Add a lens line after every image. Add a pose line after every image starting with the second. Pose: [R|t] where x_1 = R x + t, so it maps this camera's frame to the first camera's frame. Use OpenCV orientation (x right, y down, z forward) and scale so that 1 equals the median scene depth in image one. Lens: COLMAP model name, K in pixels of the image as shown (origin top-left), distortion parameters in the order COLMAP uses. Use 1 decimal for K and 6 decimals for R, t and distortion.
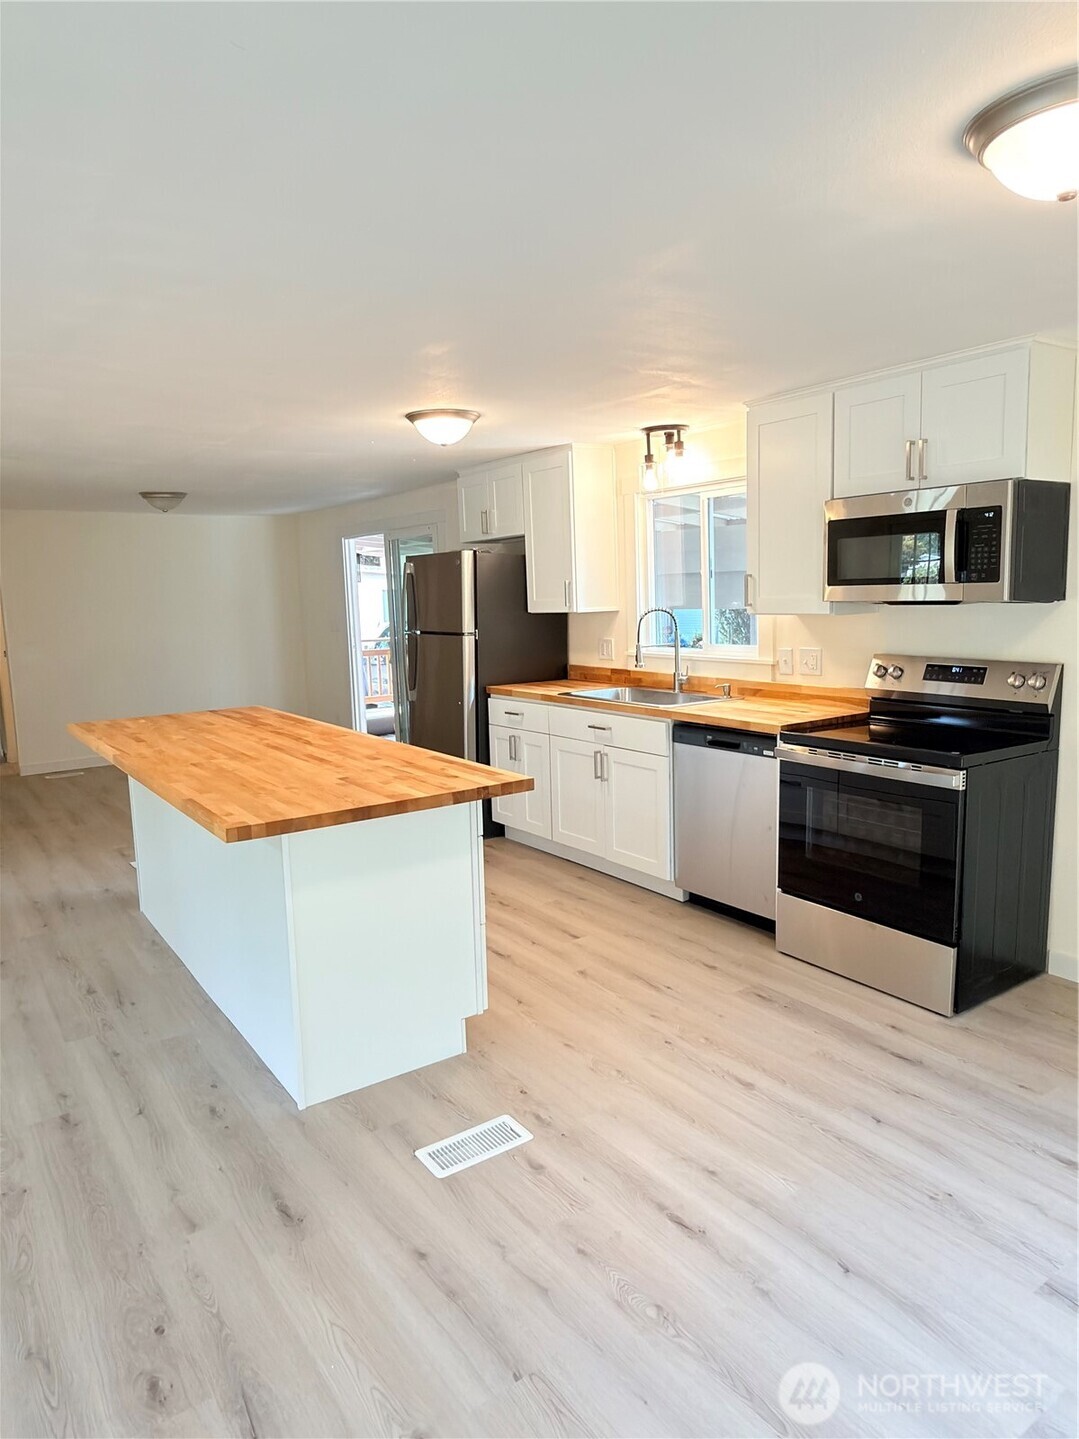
lens RADIAL K [[927.1, 0, 539.5], [0, 927.1, 719.5], [0, 0, 1]] dist [-0.003873, -0.000667]
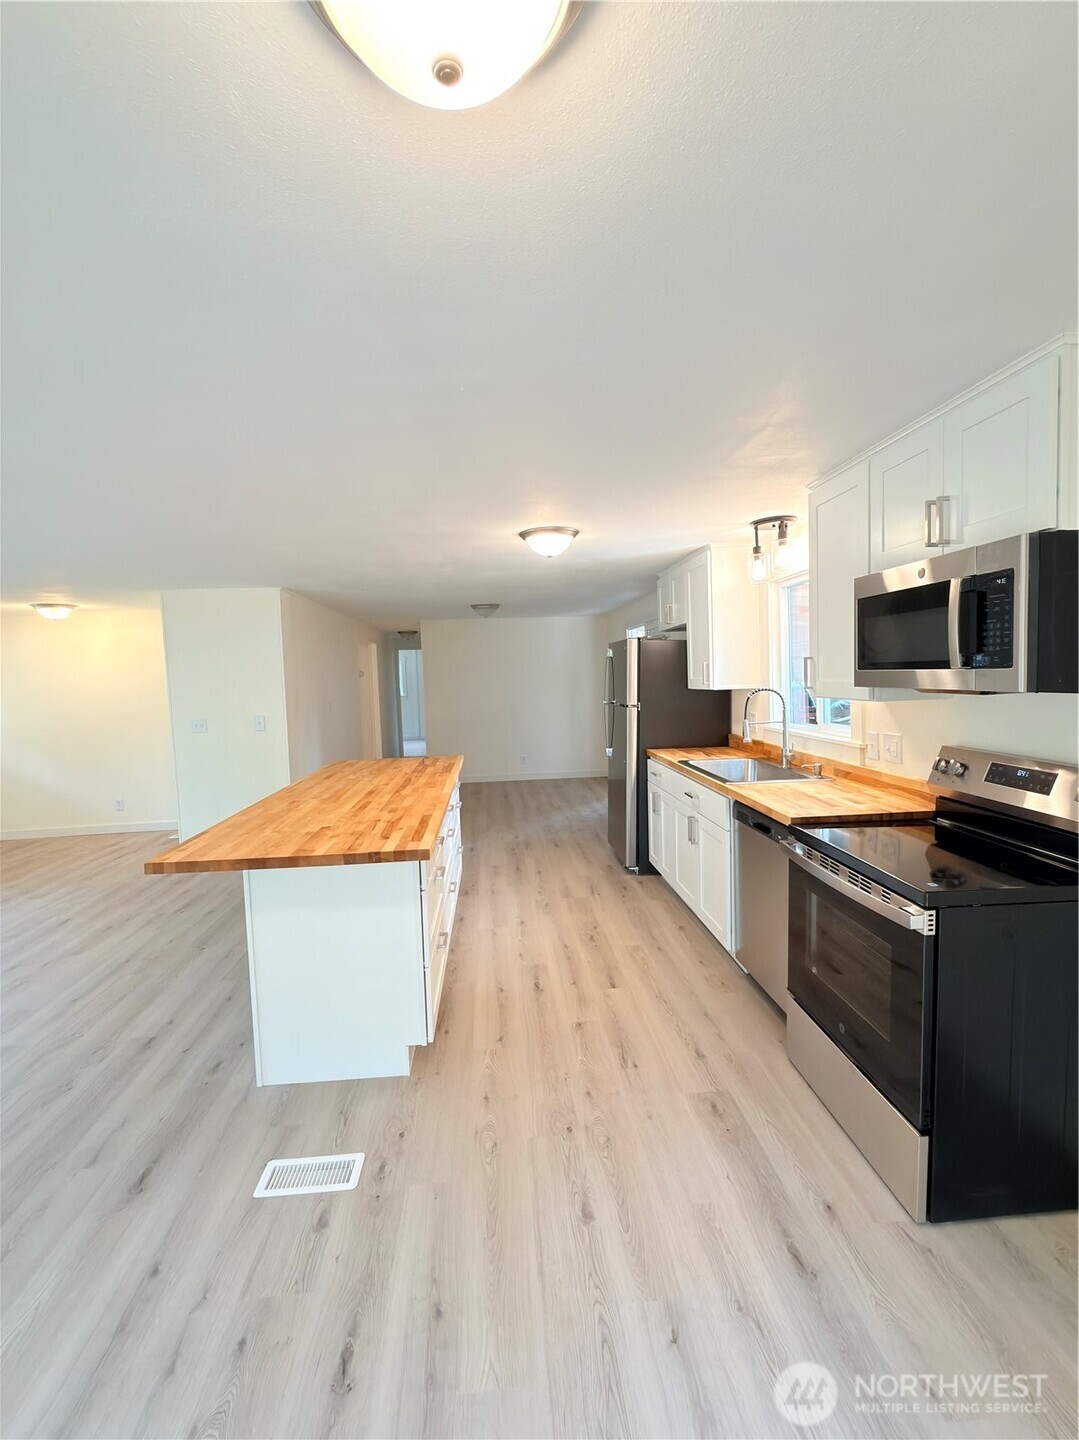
lens RADIAL K [[646.3, 0, 535.1], [0, 646.3, 721.0], [0, 0, 1]] dist [-0.000024, -0.000077]
pose [[0.857400, 0.036706, -0.513339, 0.377804], [-0.061613, 0.997601, -0.031576, -0.055751], [0.510948, 0.058702, 0.857605, 0.301915]]
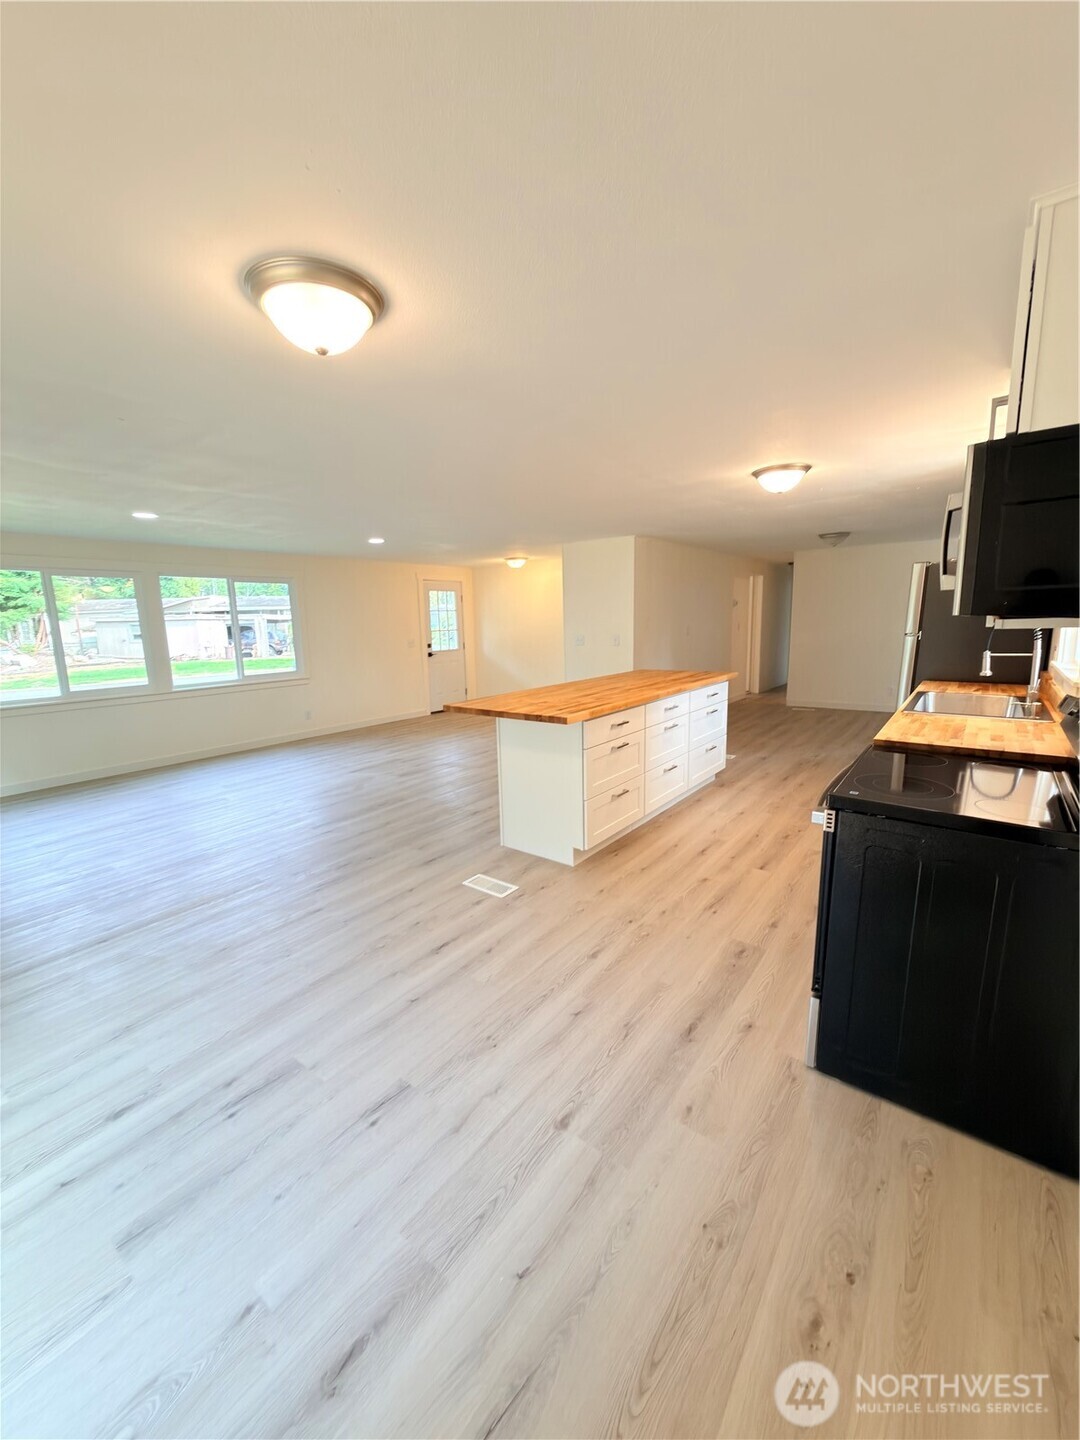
lens RADIAL K [[575.4, 0, 532.7], [0, 575.4, 720.7], [0, 0, 1]] dist [-0.000559, -0.000093]
pose [[0.293473, 0.187553, -0.937389, 0.737324], [-0.113278, 0.980480, 0.160710, -0.071107], [0.949232, 0.059022, 0.308990, 0.472187]]
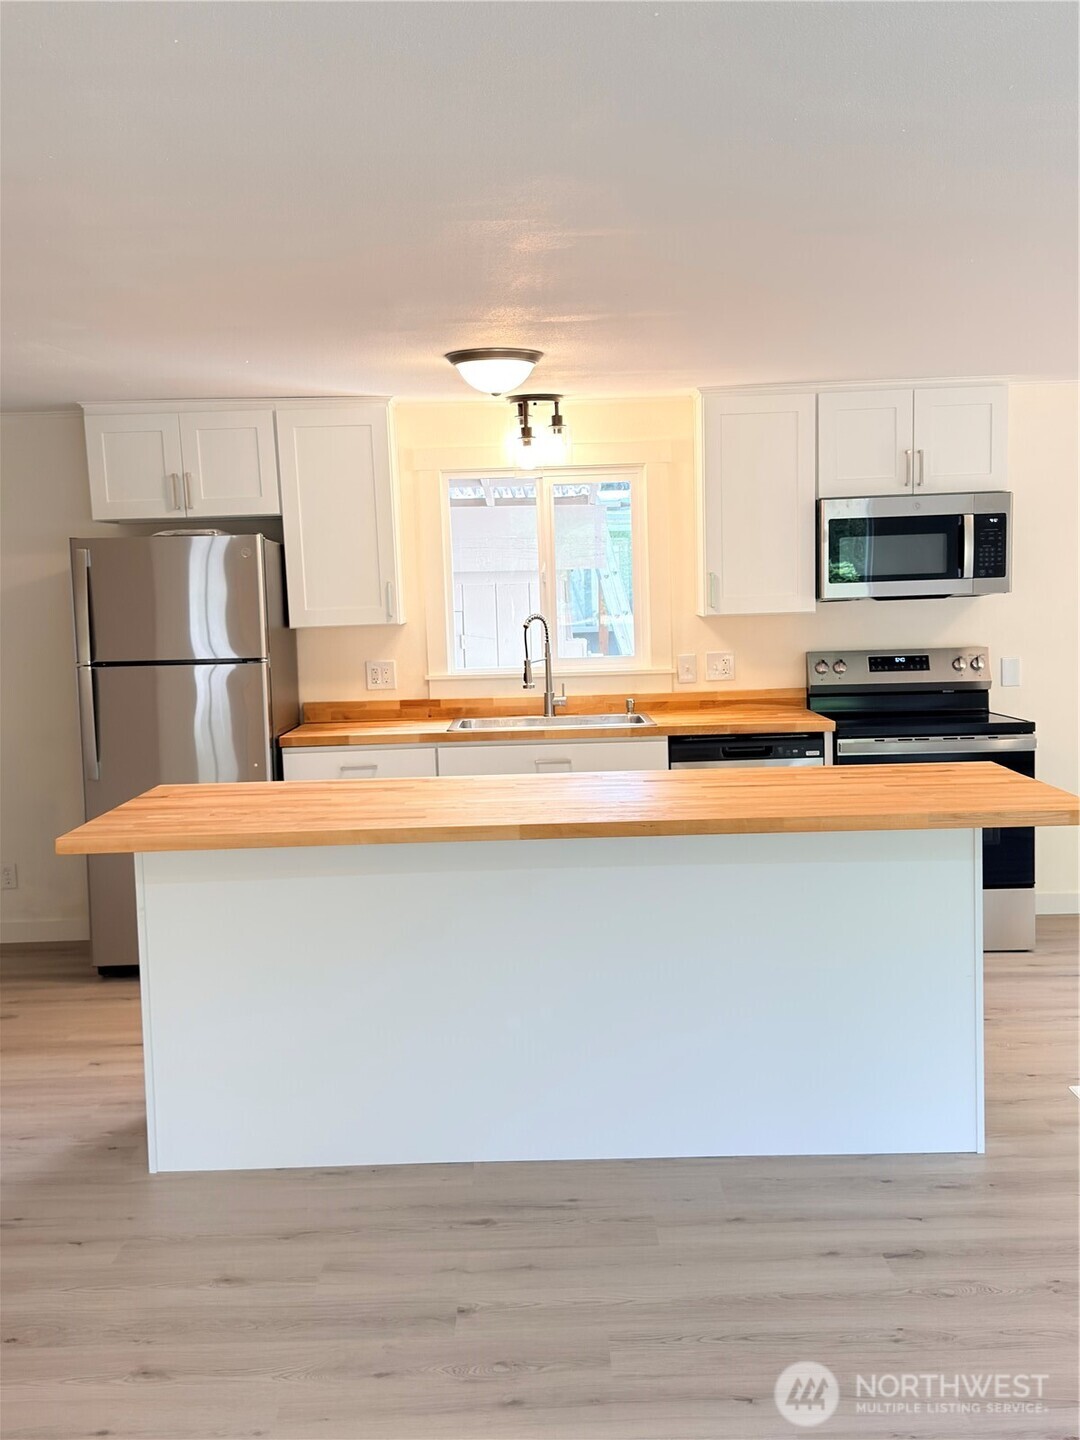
lens RADIAL K [[1420.3, 0, 540.0], [0, 1420.3, 720.0], [0, 0, 1]] dist [0.233069, -0.644364]
pose [[0.572738, -0.065003, 0.817157, -1.201621], [0.127699, 0.991756, -0.010611, -0.019460], [-0.809731, 0.110428, 0.576317, 0.375976]]
